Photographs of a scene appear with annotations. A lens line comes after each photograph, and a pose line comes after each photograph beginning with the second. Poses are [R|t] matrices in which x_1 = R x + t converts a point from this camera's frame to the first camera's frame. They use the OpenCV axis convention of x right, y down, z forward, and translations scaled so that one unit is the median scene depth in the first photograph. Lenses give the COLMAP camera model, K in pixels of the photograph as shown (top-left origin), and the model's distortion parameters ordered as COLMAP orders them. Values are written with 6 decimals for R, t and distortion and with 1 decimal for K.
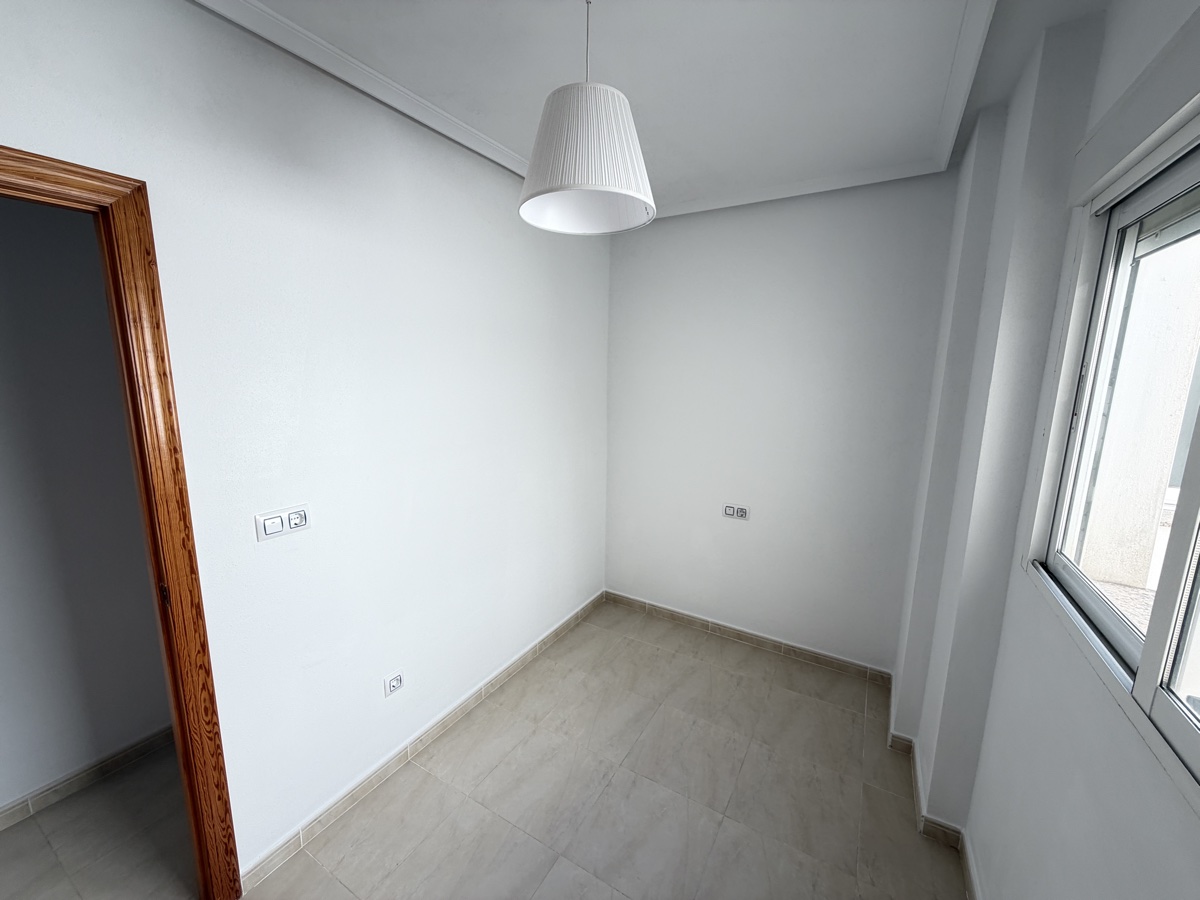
lens RADIAL K [[478.7, 0, 597.9], [0, 478.7, 450.2], [0, 0, 1]] dist [0.000264, 0.000164]
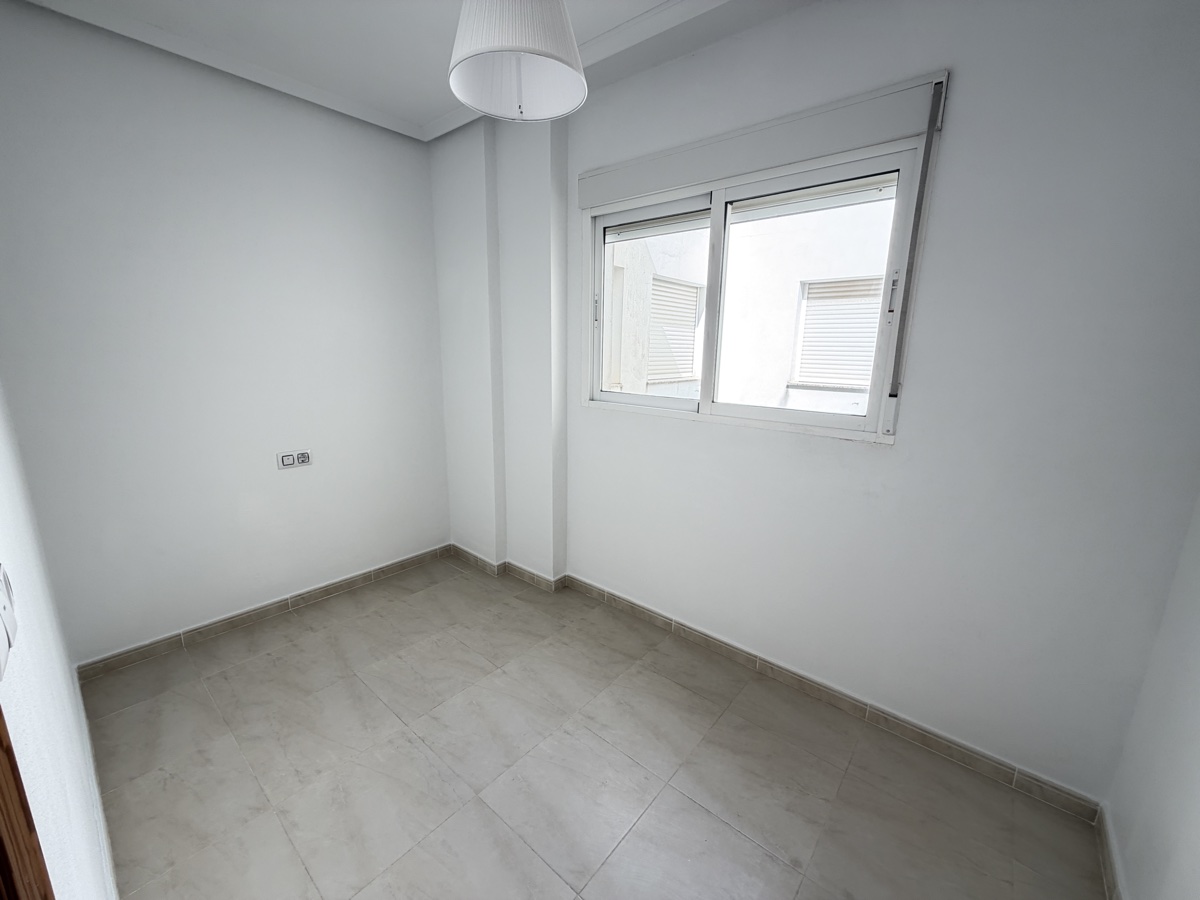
lens RADIAL K [[478.7, 0, 597.2], [0, 478.7, 450.0], [0, 0, 1]] dist [0.000264, 0.000164]
pose [[0.173208, -0.219216, 0.960179, -0.619713], [0.156213, 0.968688, 0.192979, 0.041384], [-0.972418, 0.116567, 0.202029, 0.399761]]
